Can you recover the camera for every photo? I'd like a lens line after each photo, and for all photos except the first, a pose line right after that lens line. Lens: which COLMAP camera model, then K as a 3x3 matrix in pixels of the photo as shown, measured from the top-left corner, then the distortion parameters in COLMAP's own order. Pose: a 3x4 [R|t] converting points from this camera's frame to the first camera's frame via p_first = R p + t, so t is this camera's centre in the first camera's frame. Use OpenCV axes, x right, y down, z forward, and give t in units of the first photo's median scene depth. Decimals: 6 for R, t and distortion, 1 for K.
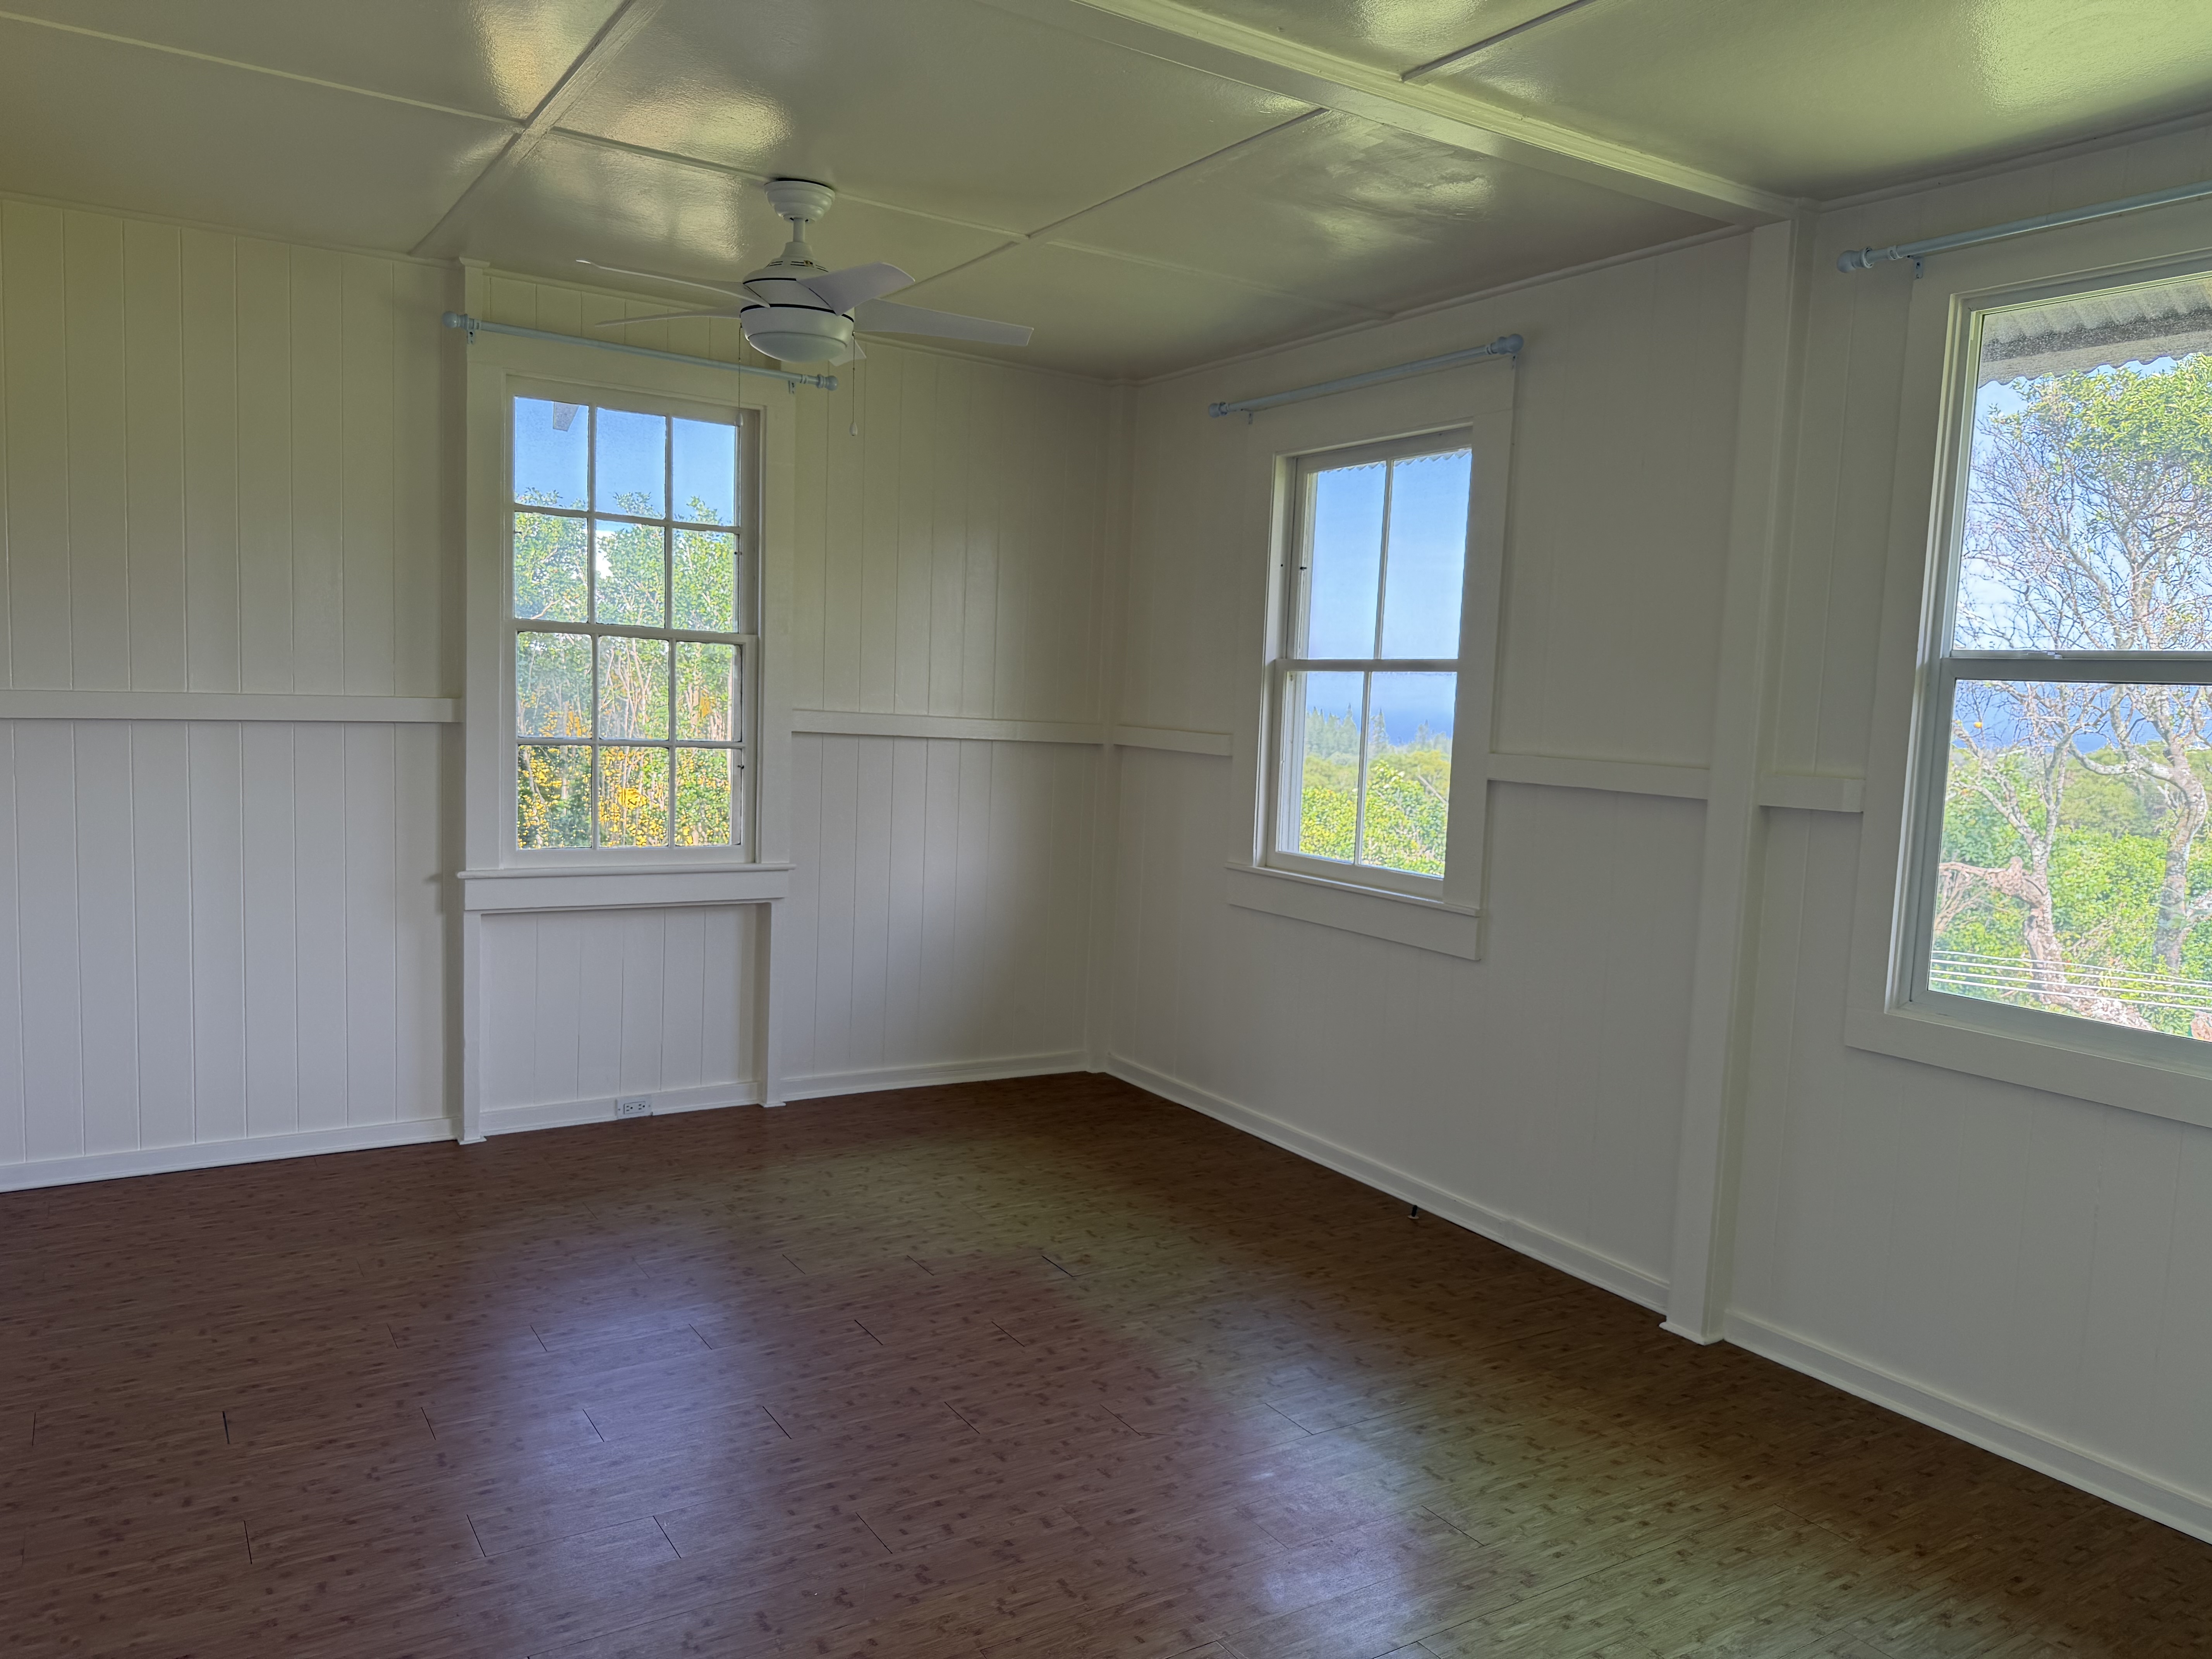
lens RADIAL K [[1570.6, 0, 1112.0], [0, 1570.6, 831.1], [0, 0, 1]] dist [0.019583, -0.026984]
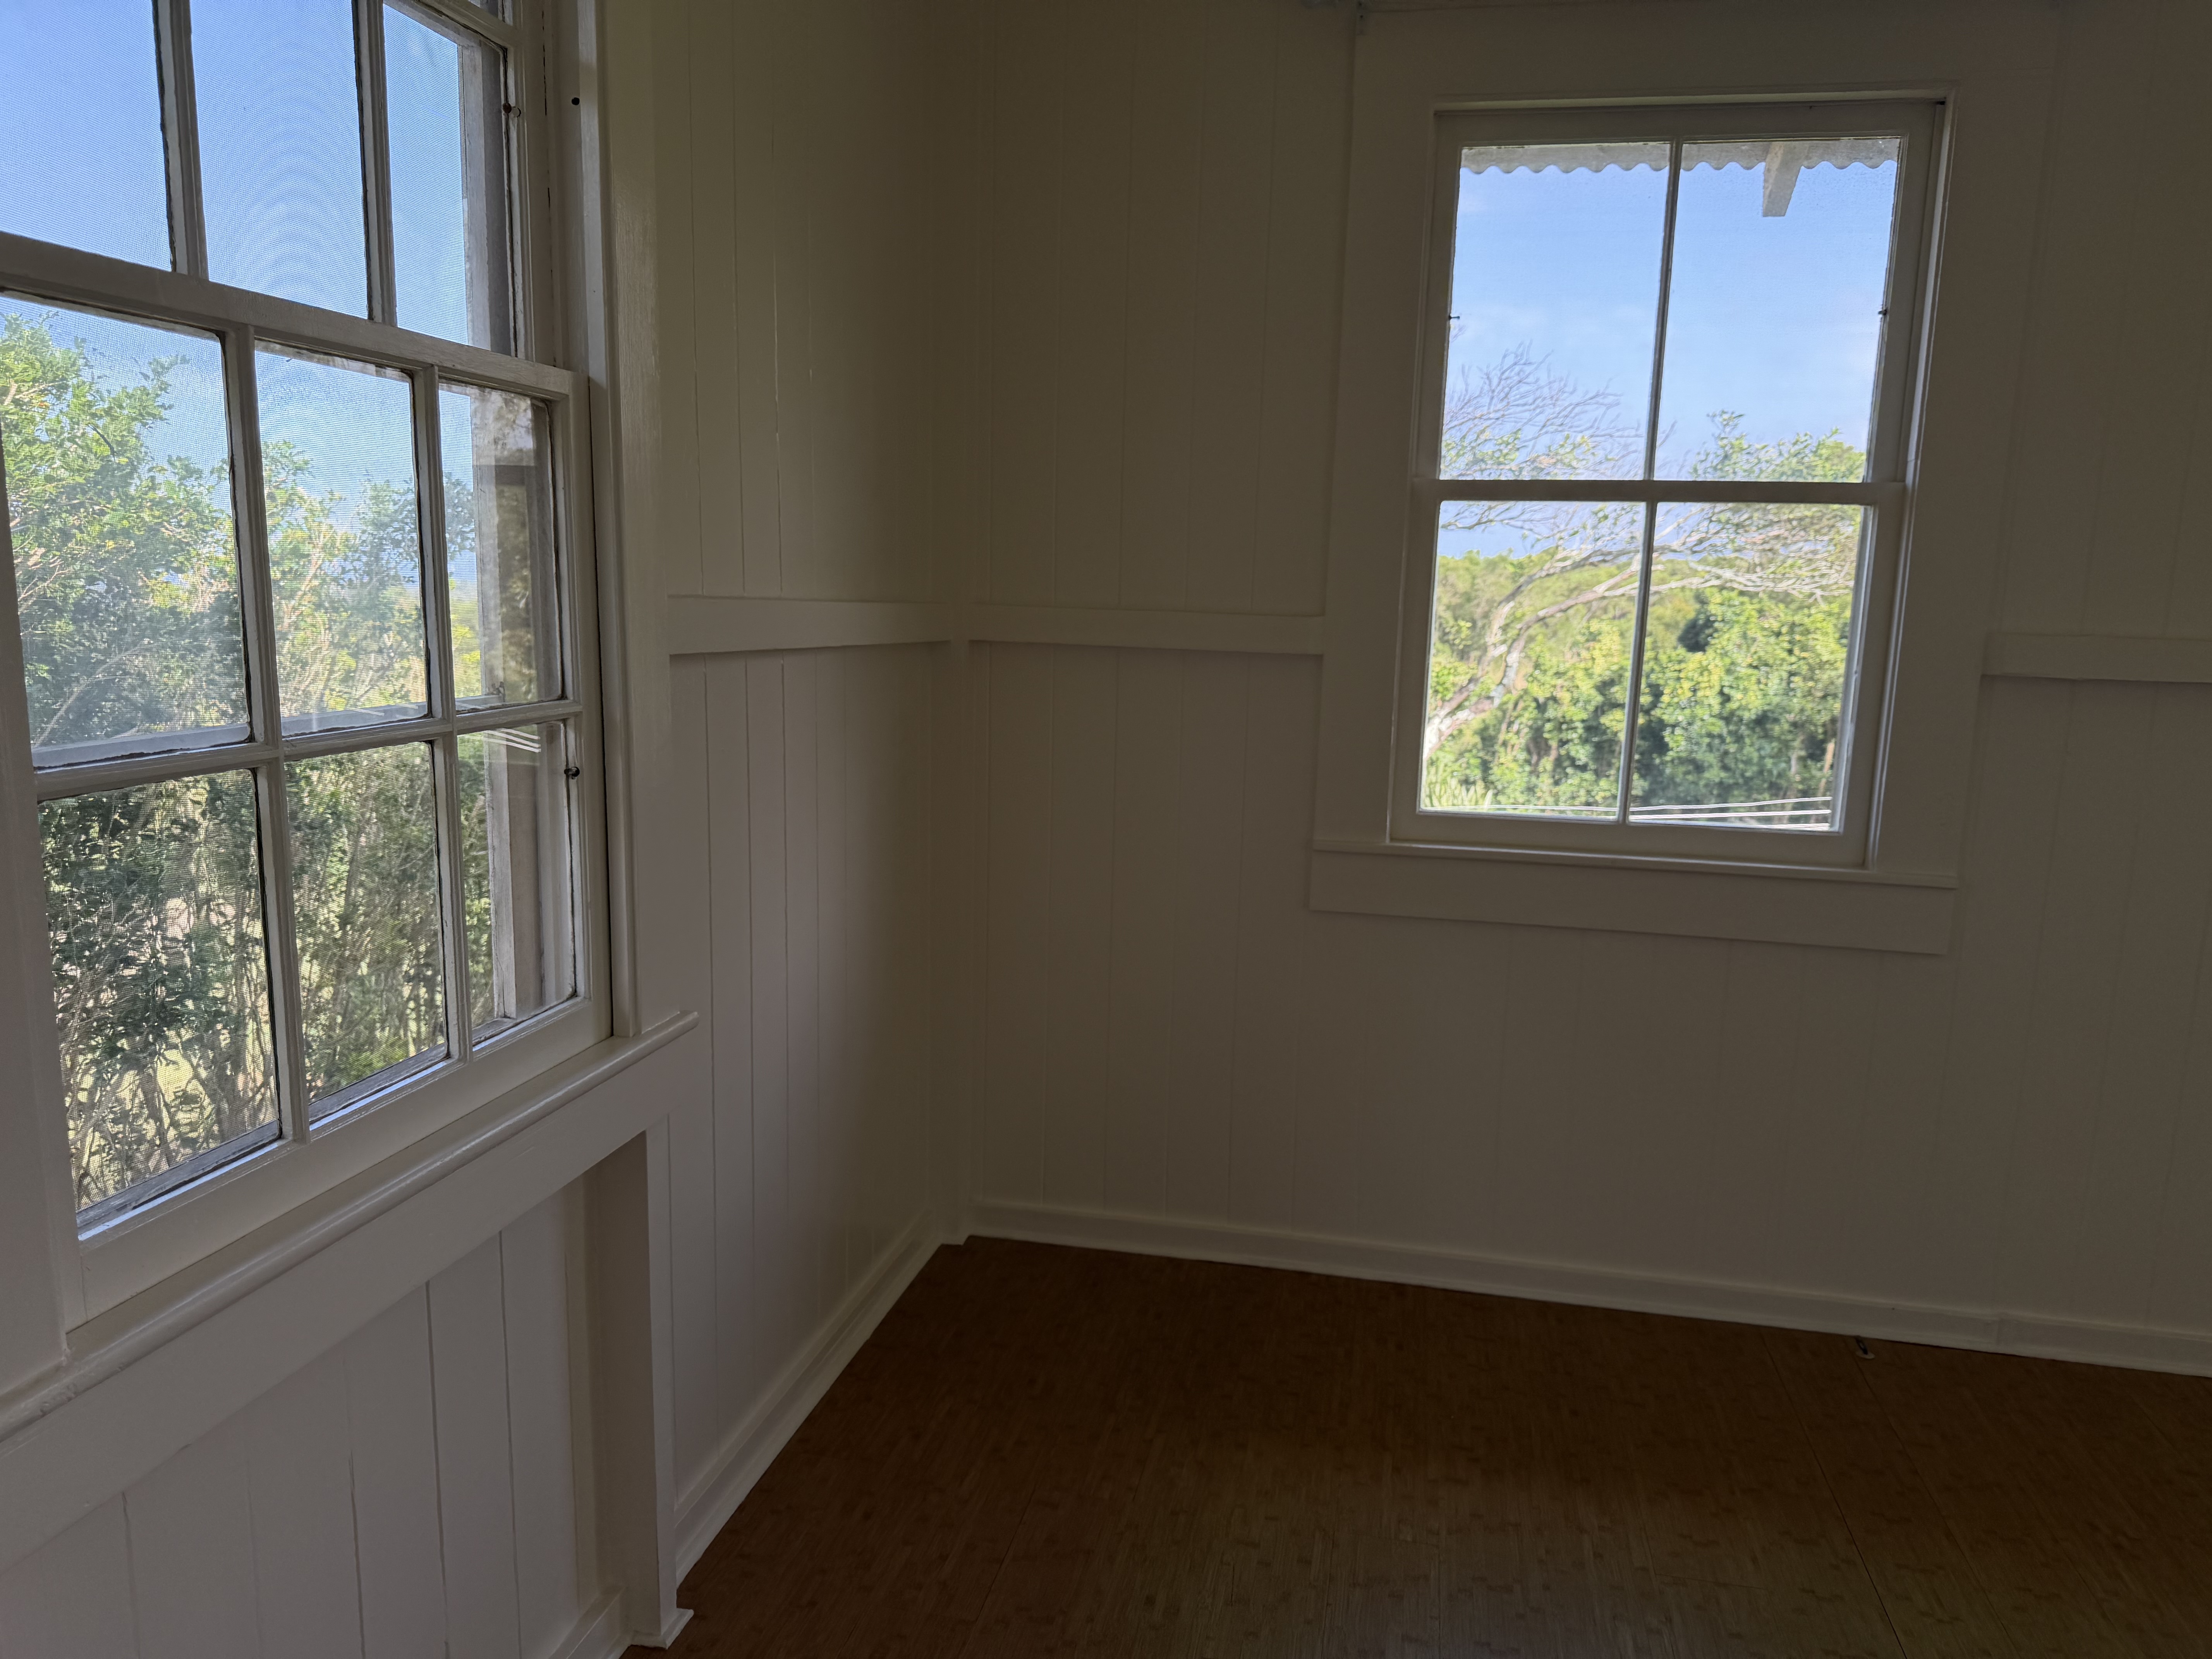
lens RADIAL K [[1570.6, 0, 1108.2], [0, 1570.6, 838.2], [0, 0, 1]] dist [0.019583, -0.026984]
pose [[0.684811, -0.150236, 0.713066, -0.405410], [0.062293, 0.987004, 0.148128, -0.073127], [-0.726053, -0.057021, 0.685270, 0.703991]]
